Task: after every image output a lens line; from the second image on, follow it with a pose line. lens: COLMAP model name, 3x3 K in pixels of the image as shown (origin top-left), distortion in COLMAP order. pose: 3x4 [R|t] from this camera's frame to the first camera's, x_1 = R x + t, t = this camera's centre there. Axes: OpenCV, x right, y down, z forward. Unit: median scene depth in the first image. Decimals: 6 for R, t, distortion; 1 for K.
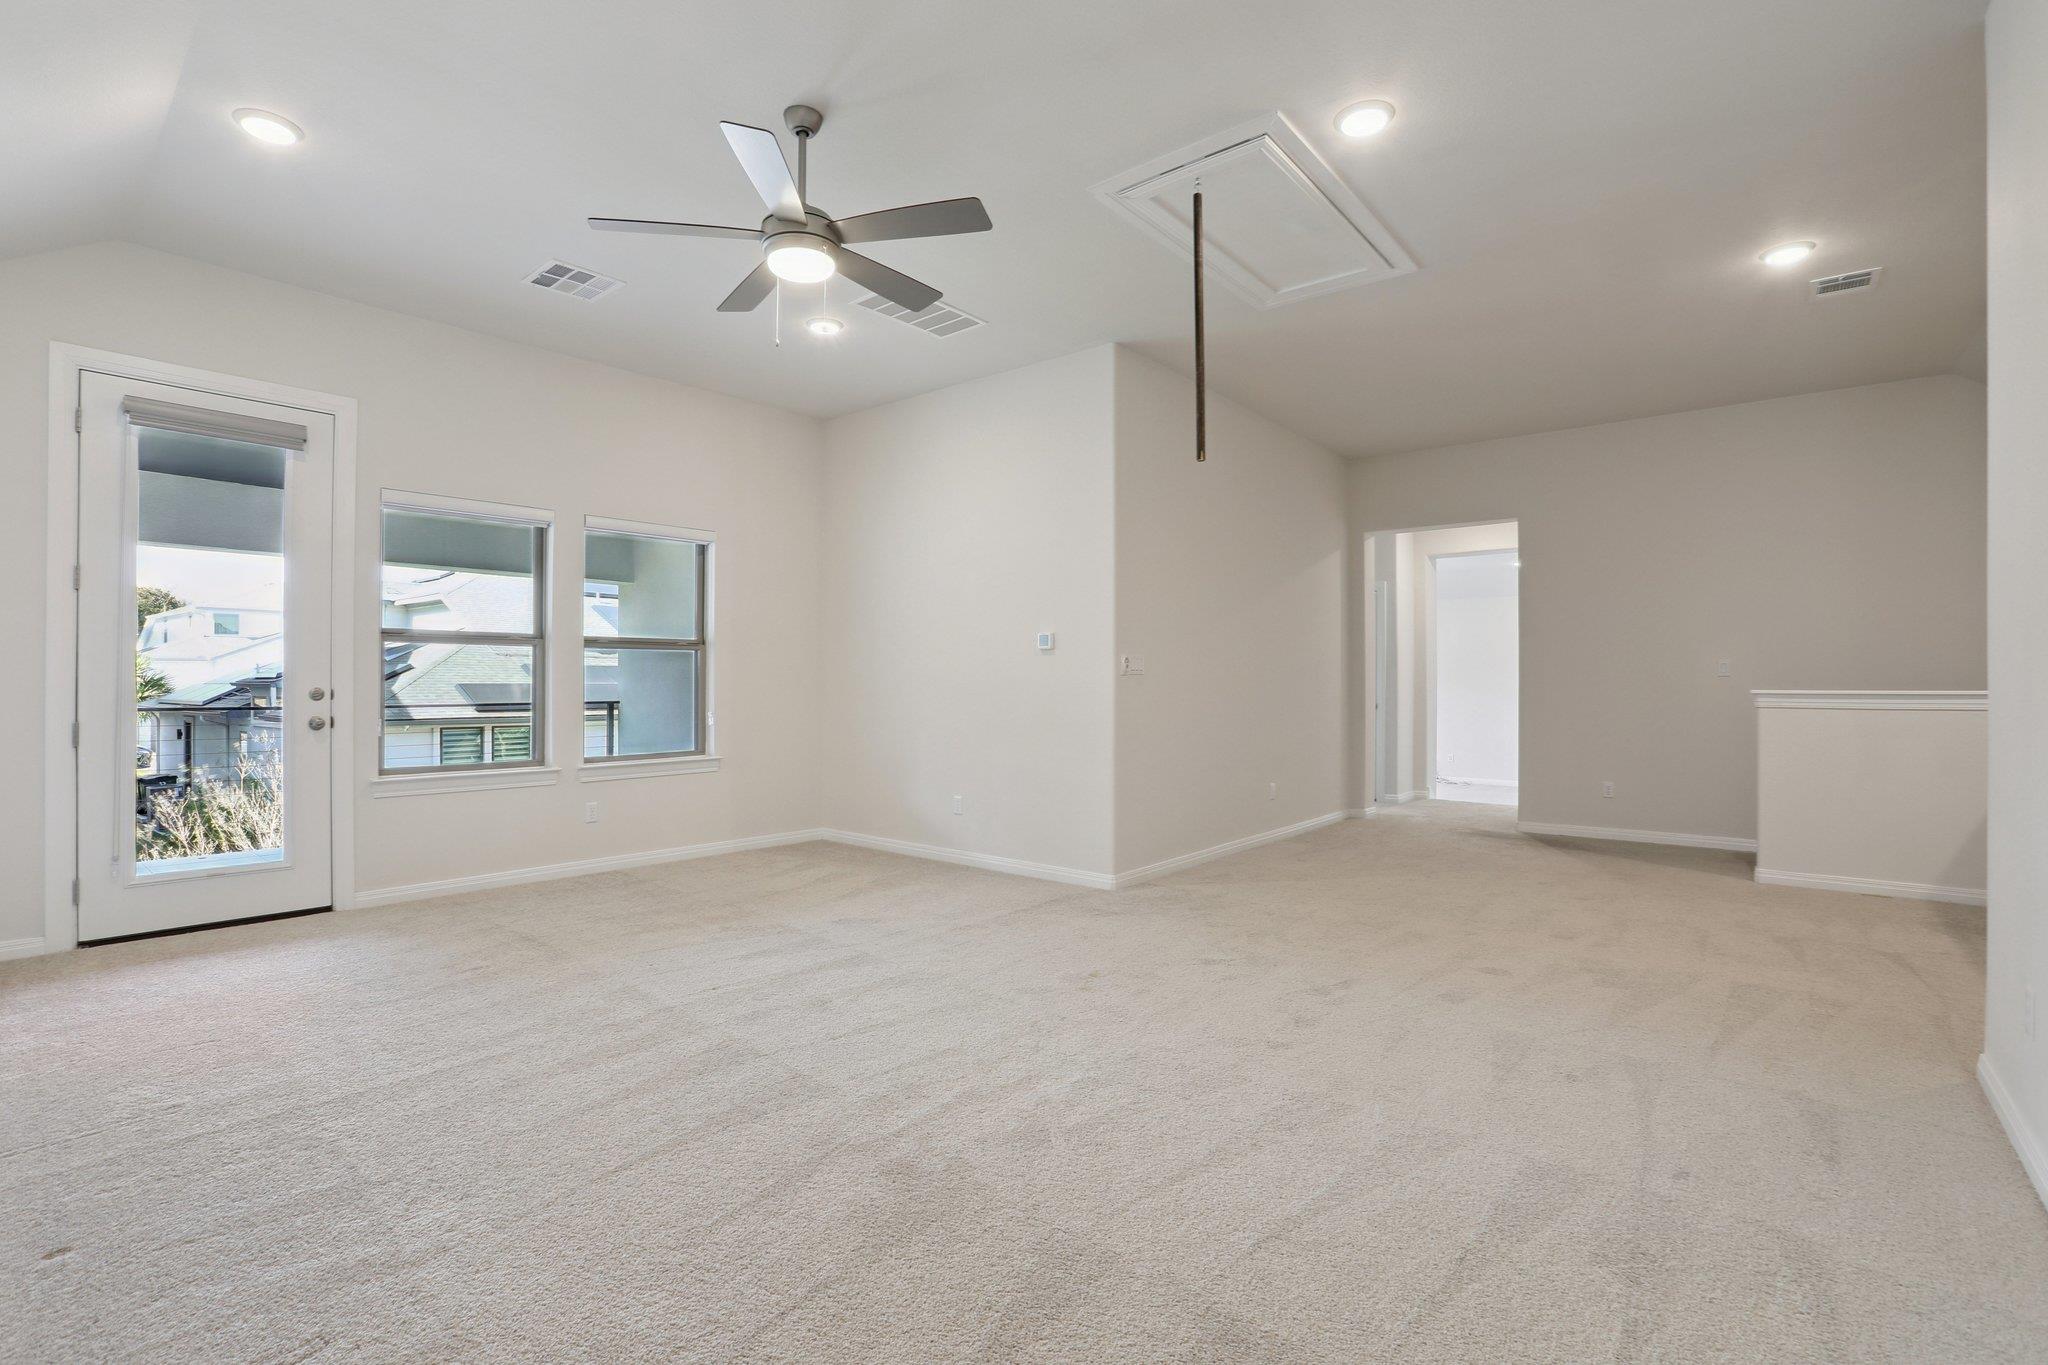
lens RADIAL K [[957.1, 0, 1023.7], [0, 957.1, 673.0], [0, 0, 1]] dist [-0.074029, 0.037429]
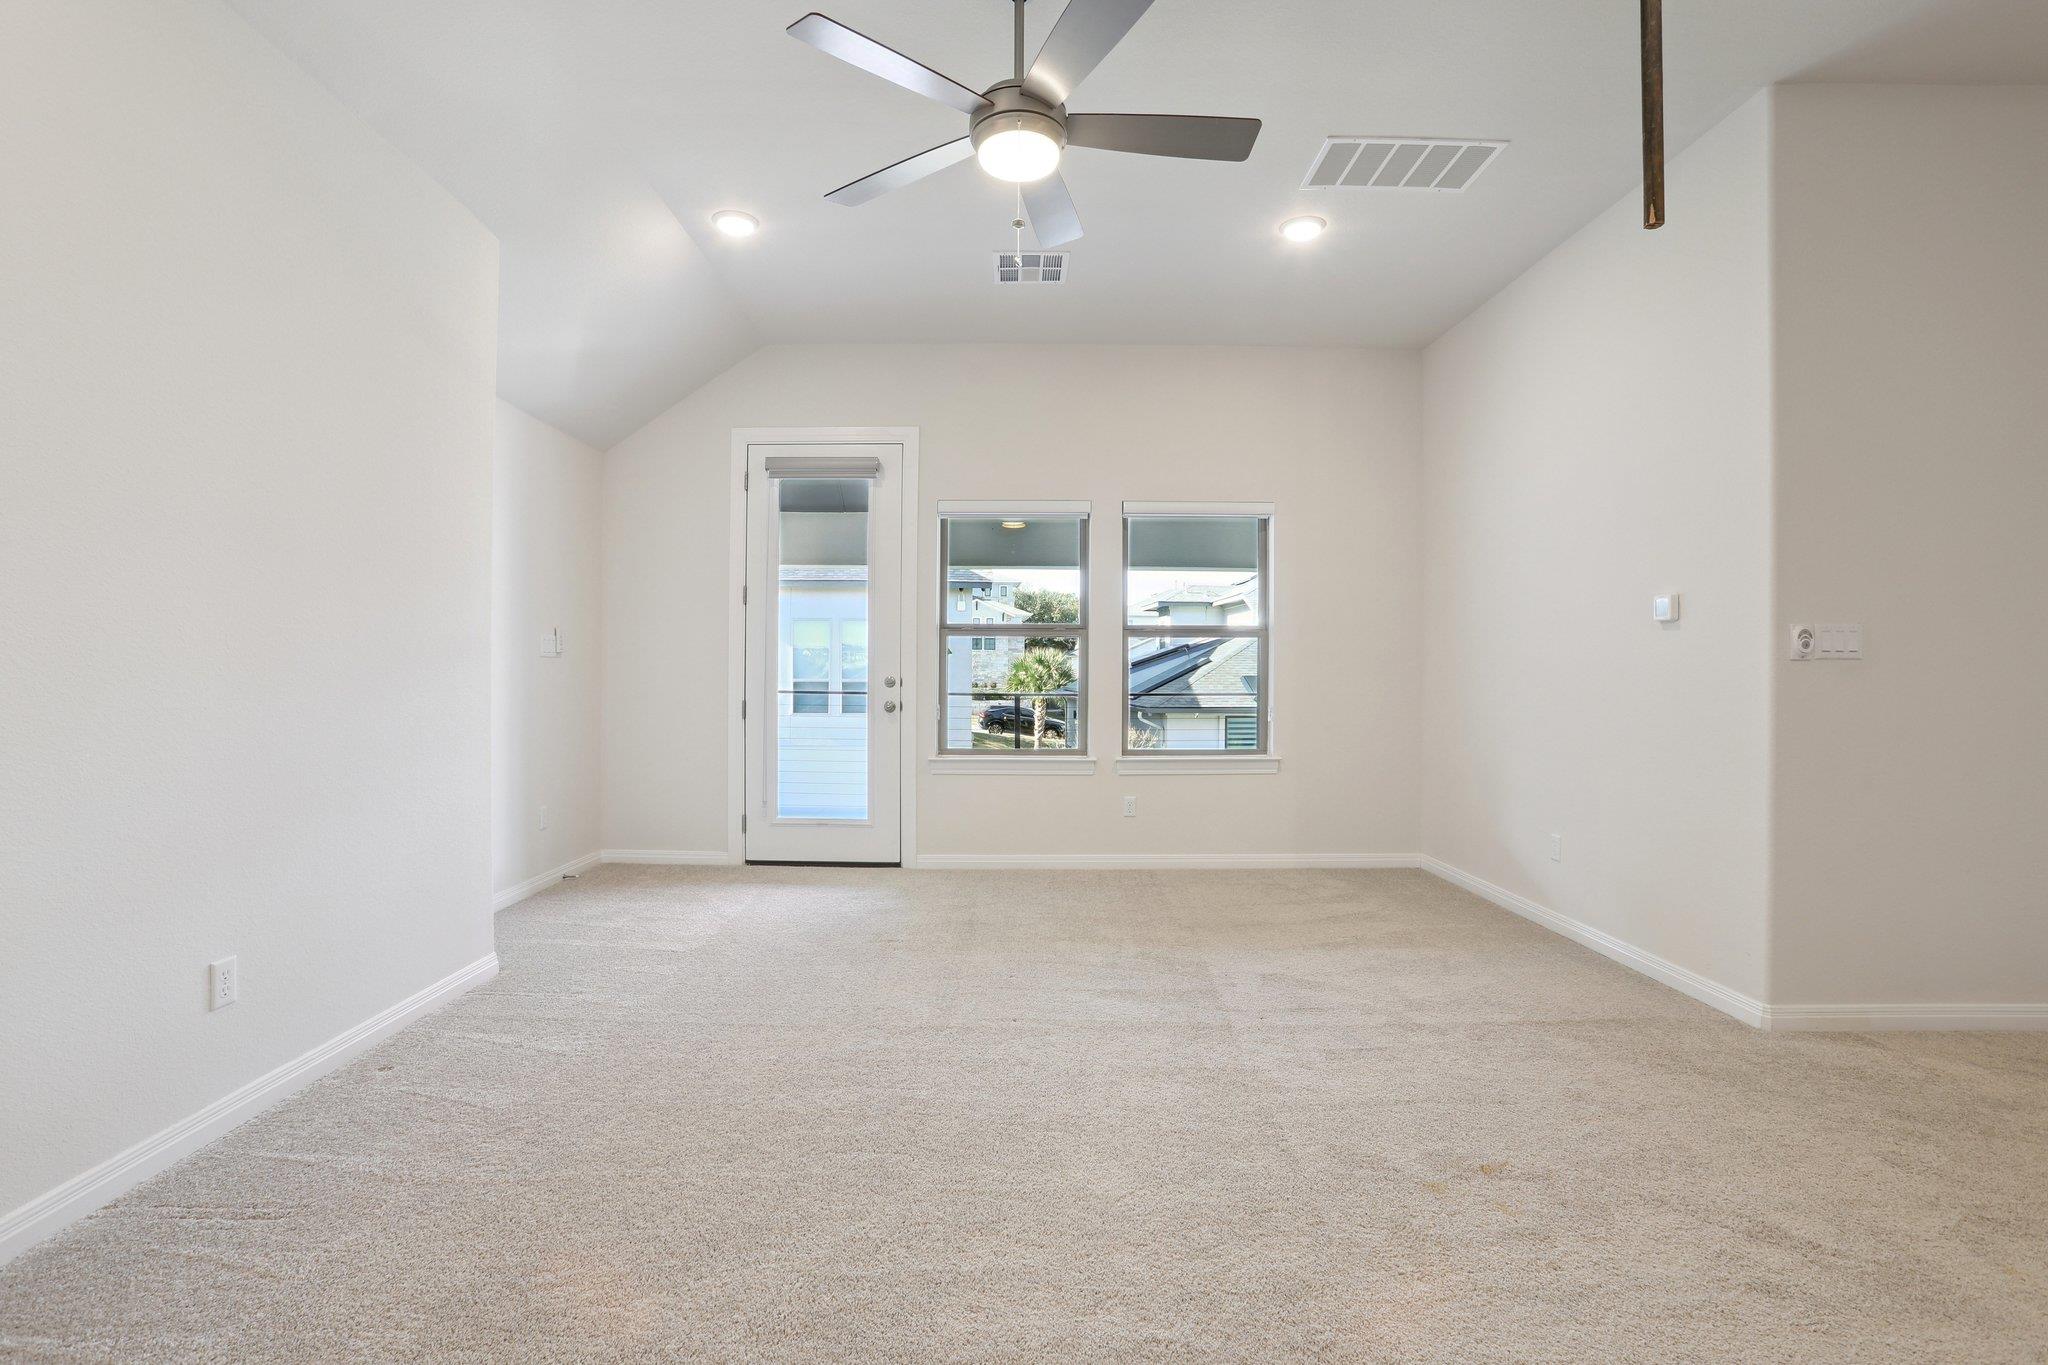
lens RADIAL K [[957.1, 0, 1023.7], [0, 957.1, 673.0], [0, 0, 1]] dist [-0.074029, 0.037429]
pose [[0.643271, 0.001489, -0.765637, 0.274007], [0.004229, 0.999976, 0.005498, 0.005331], [0.765627, -0.006774, 0.643249, 0.342165]]
